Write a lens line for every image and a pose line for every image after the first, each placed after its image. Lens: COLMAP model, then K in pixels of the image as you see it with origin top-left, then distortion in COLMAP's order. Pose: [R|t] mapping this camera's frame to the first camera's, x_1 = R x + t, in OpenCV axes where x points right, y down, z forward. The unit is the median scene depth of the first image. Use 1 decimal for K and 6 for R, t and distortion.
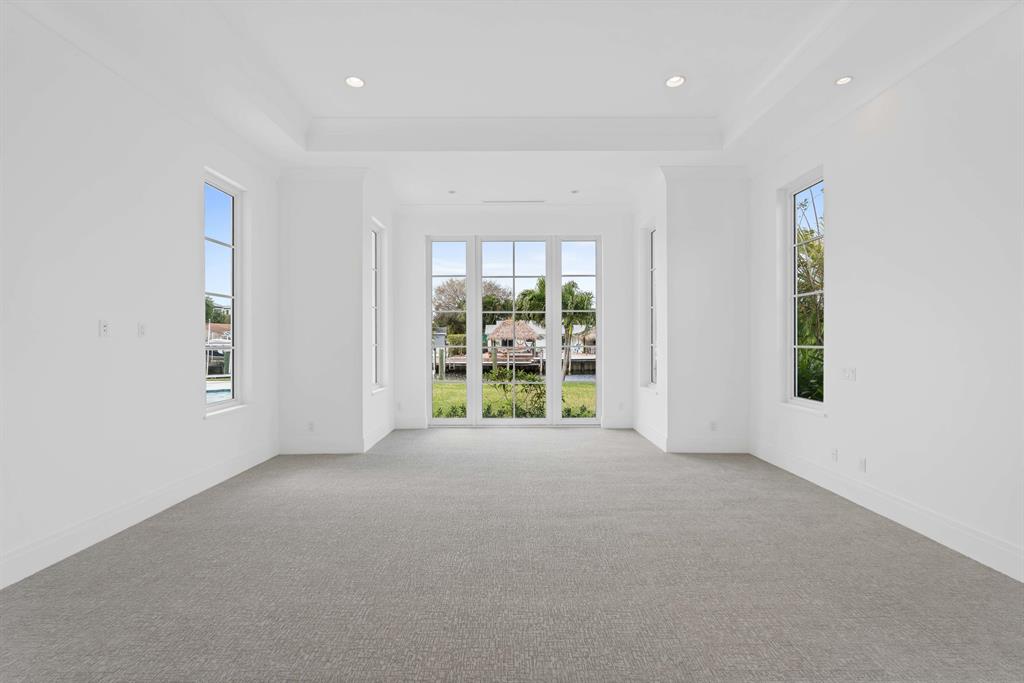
lens RADIAL K [[464.1, 0, 517.2], [0, 464.1, 339.5], [0, 0, 1]] dist [-0.001191, 0.000070]
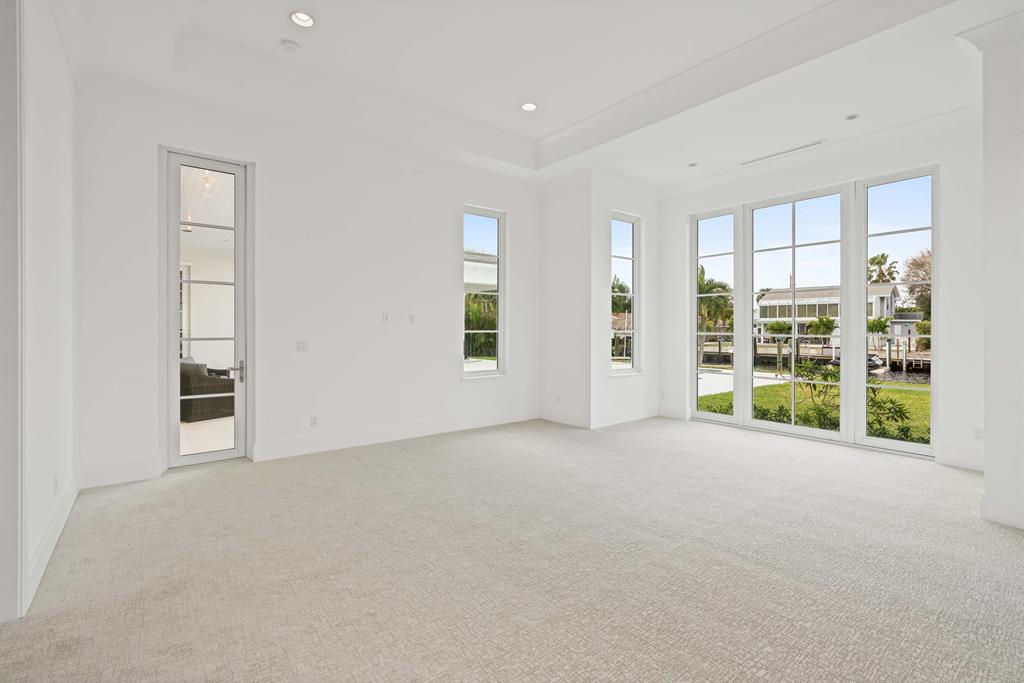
lens RADIAL K [[464.1, 0, 520.1], [0, 464.1, 338.3], [0, 0, 1]] dist [-0.001191, 0.000070]
pose [[0.621248, 0.019862, -0.783362, 0.325236], [-0.001530, 0.999708, 0.024134, 0.002546], [0.783612, -0.013794, 0.621097, 0.141662]]
